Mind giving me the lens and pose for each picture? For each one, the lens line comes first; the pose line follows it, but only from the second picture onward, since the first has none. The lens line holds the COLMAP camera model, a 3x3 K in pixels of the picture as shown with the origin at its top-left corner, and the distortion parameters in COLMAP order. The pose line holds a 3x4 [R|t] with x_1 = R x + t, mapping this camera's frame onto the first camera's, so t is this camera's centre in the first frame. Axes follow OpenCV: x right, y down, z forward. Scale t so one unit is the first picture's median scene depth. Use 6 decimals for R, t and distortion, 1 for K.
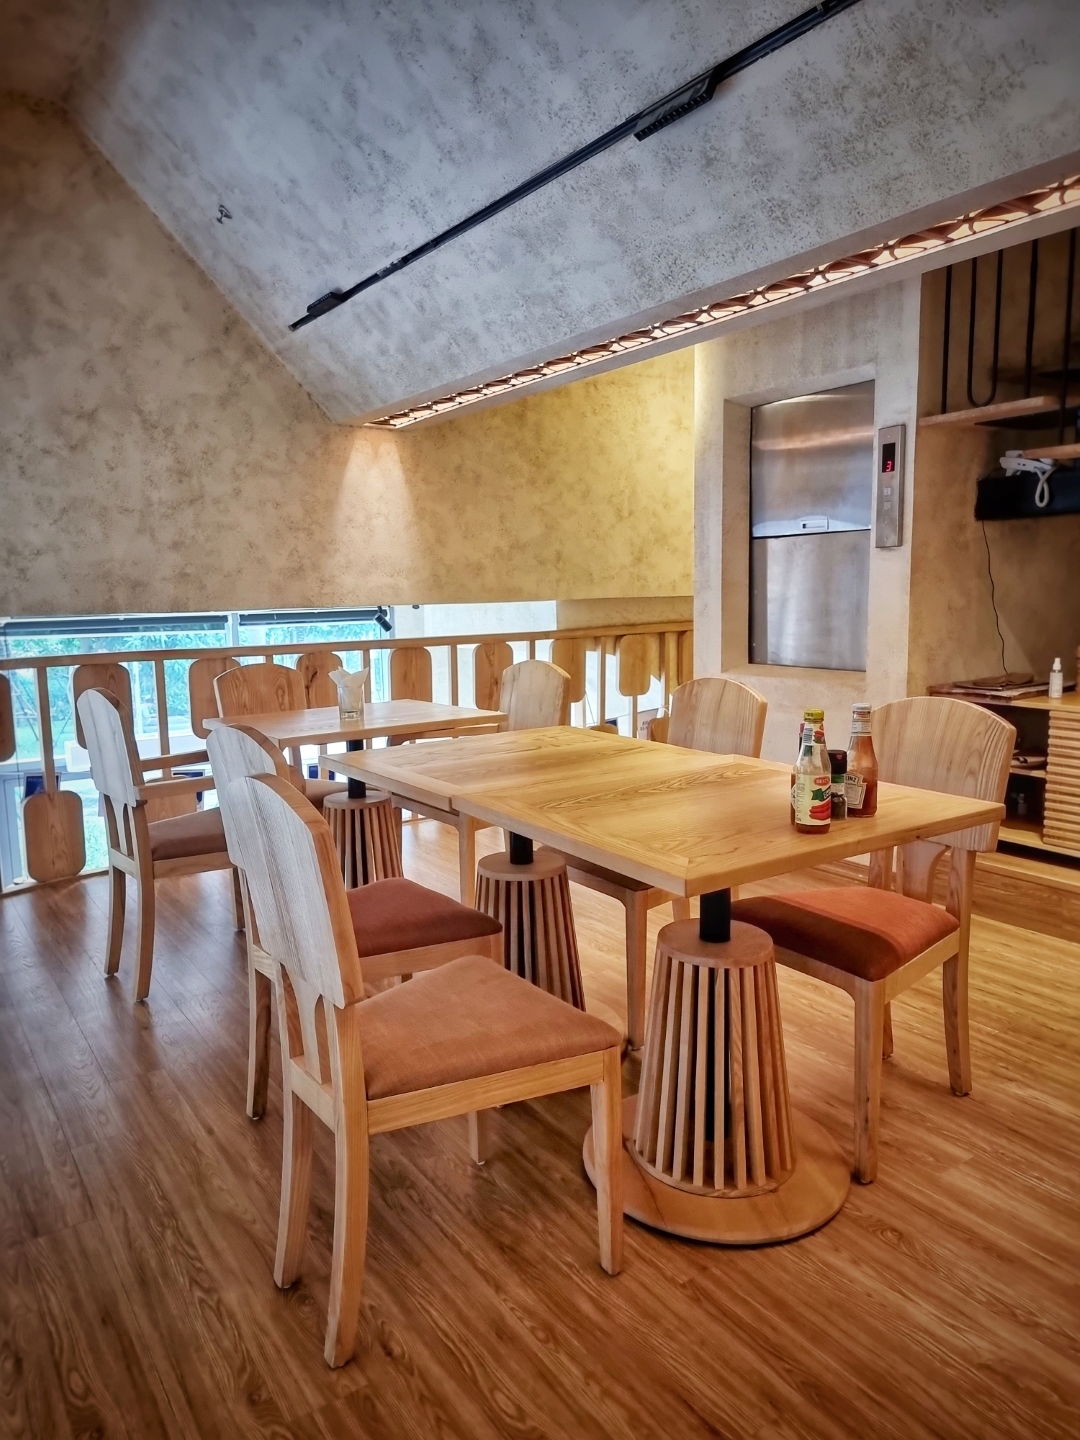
lens RADIAL K [[1012.4, 0, 538.7], [0, 1012.4, 727.3], [0, 0, 1]] dist [0.072069, -0.059669]
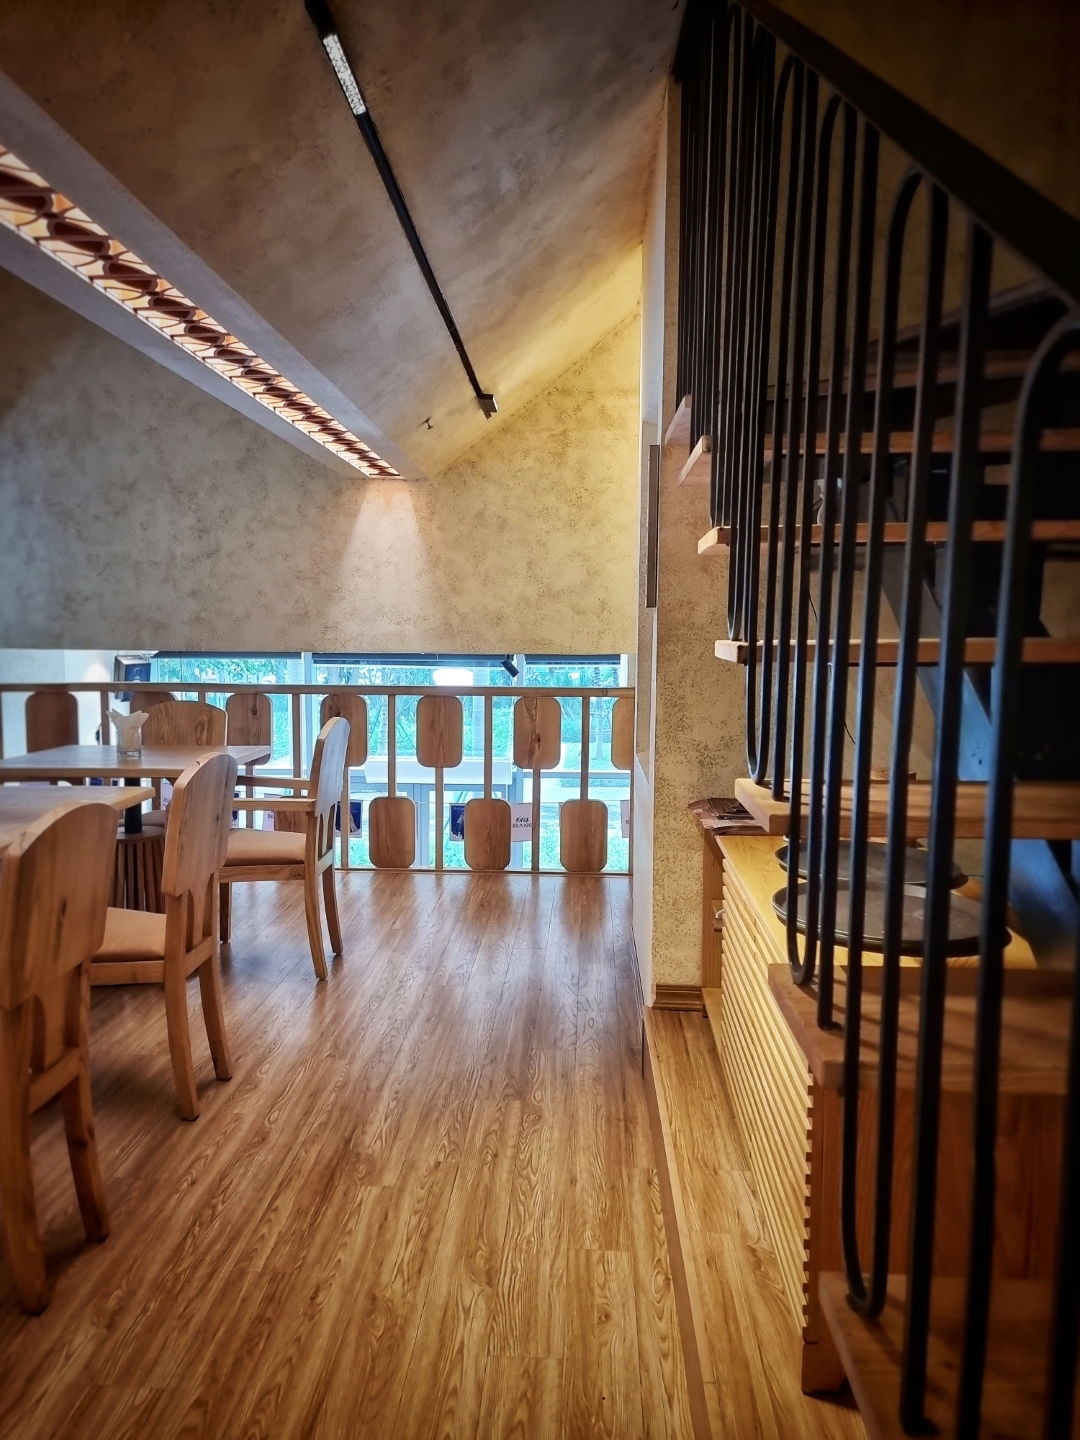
lens RADIAL K [[1012.4, 0, 534.9], [0, 1012.4, 722.6], [0, 0, 1]] dist [0.072069, -0.059669]
pose [[0.791919, 0.083269, -0.604922, 0.649424], [-0.108996, 0.994025, -0.005859, -0.068298], [0.600820, 0.070574, 0.796263, 0.327219]]
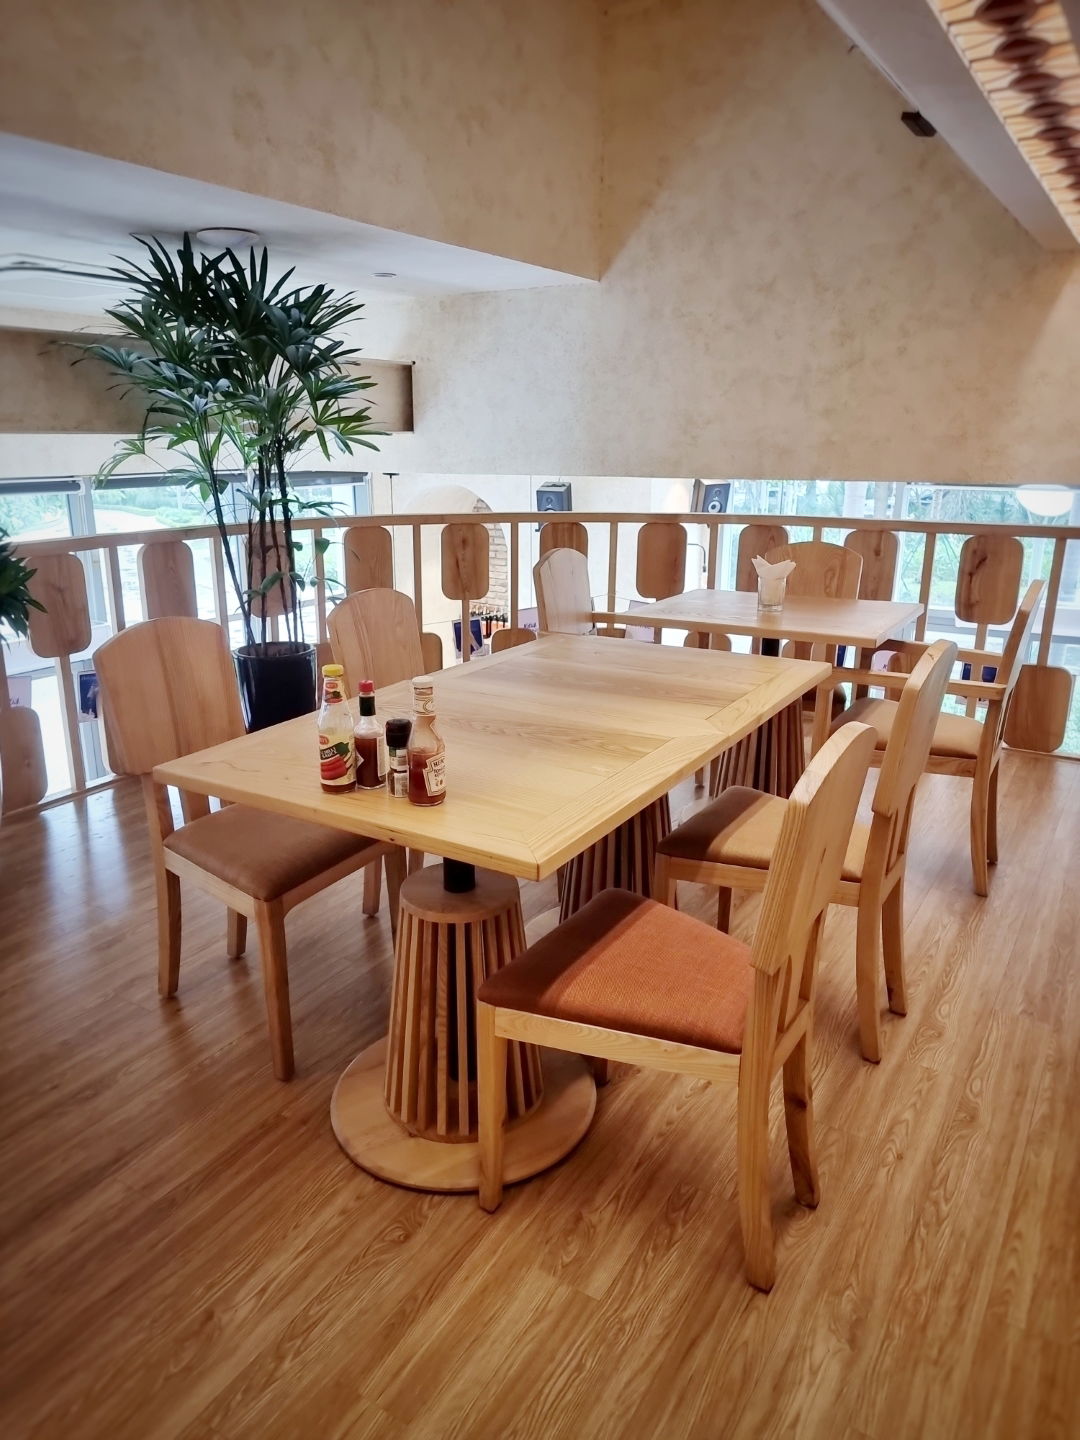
lens RADIAL K [[1012.4, 0, 516.2], [0, 1012.4, 721.4], [0, 0, 1]] dist [0.072069, -0.059669]
pose [[0.394660, 0.273682, -0.877121, 0.481567], [-0.137239, 0.961459, 0.238247, -0.084016], [0.908520, 0.026349, 0.417009, 0.315101]]
